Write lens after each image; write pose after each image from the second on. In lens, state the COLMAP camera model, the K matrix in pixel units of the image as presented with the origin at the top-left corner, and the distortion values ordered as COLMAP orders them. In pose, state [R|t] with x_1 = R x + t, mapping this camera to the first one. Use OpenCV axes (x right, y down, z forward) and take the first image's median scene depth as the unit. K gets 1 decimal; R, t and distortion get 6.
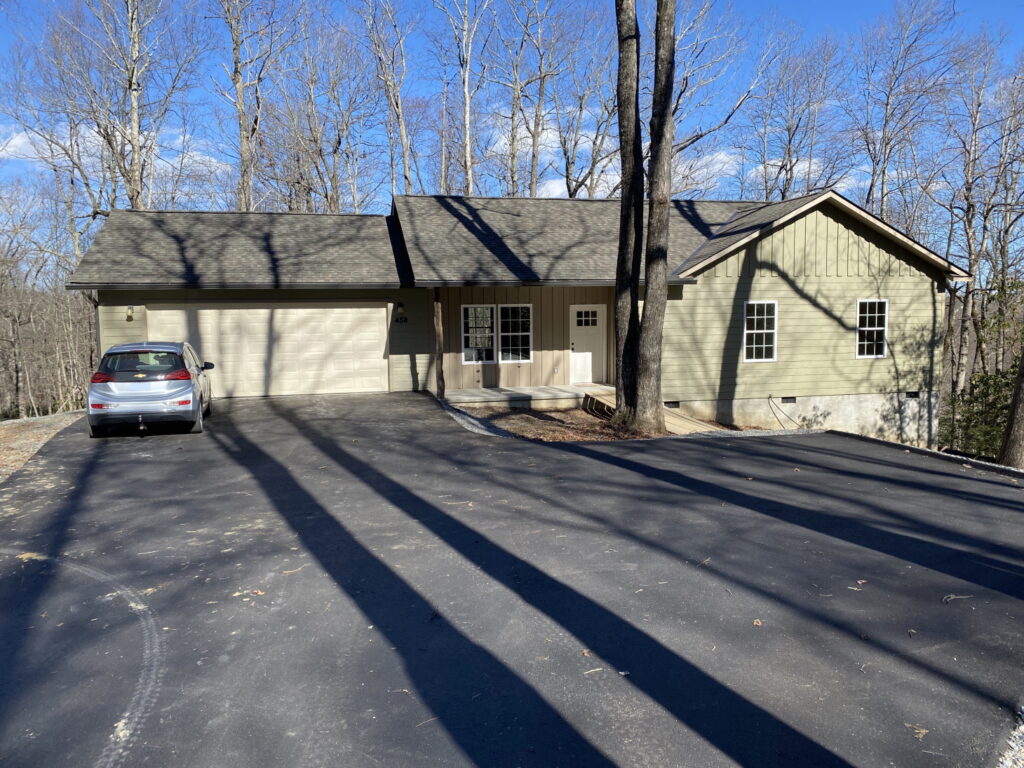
lens RADIAL K [[763.1, 0, 509.4], [0, 763.1, 366.7], [0, 0, 1]] dist [0.035107, 0.003582]
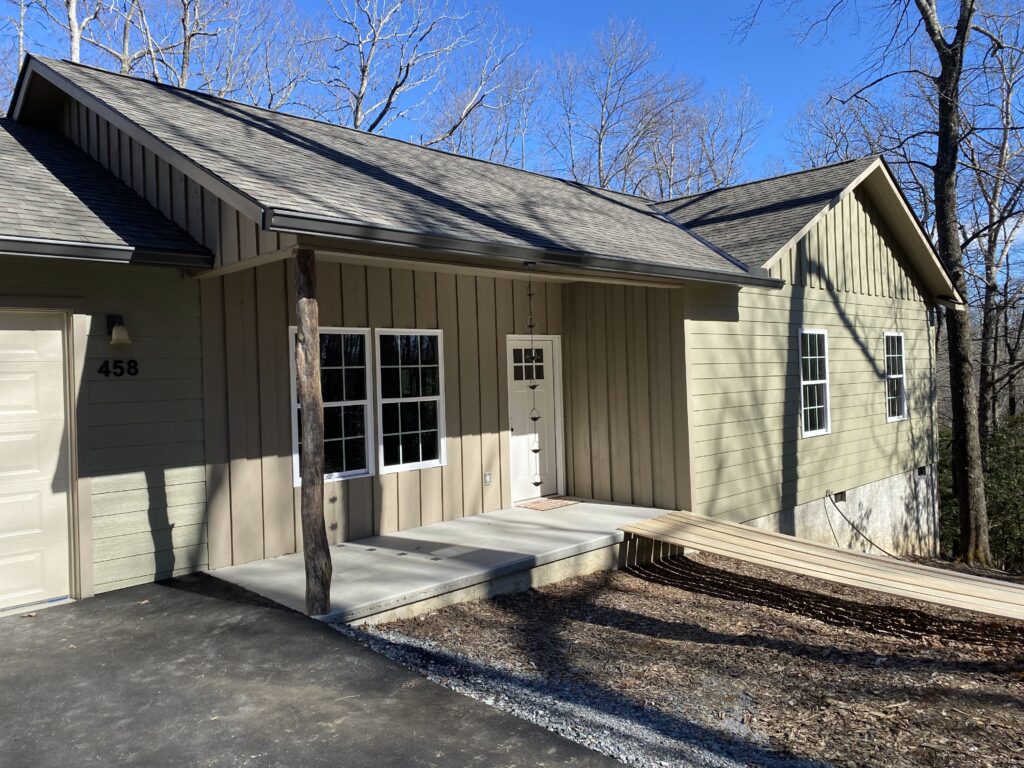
lens RADIAL K [[763.1, 0, 509.4], [0, 763.1, 366.7], [0, 0, 1]] dist [0.035107, 0.003582]
pose [[0.850582, -0.008955, 0.525766, -0.167649], [0.061259, 0.994735, -0.082162, -0.023522], [-0.522262, 0.102093, 0.846652, 0.619539]]
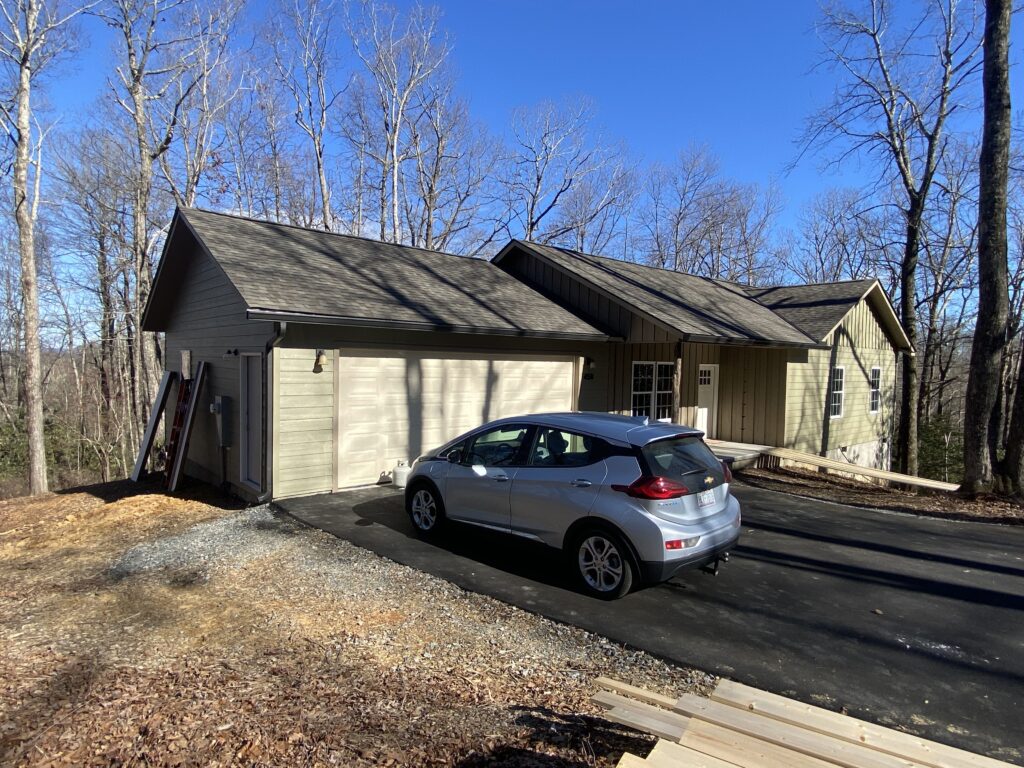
lens RADIAL K [[570.0, 0, 512.0], [0, 570.0, 384.0], [0, 0, 1]] dist [0.004406, 0.000164]
pose [[0.886613, 0.012053, 0.462355, -0.508020], [0.005392, 0.999323, -0.036390, -0.028305], [-0.462480, 0.034756, 0.885948, 0.448287]]
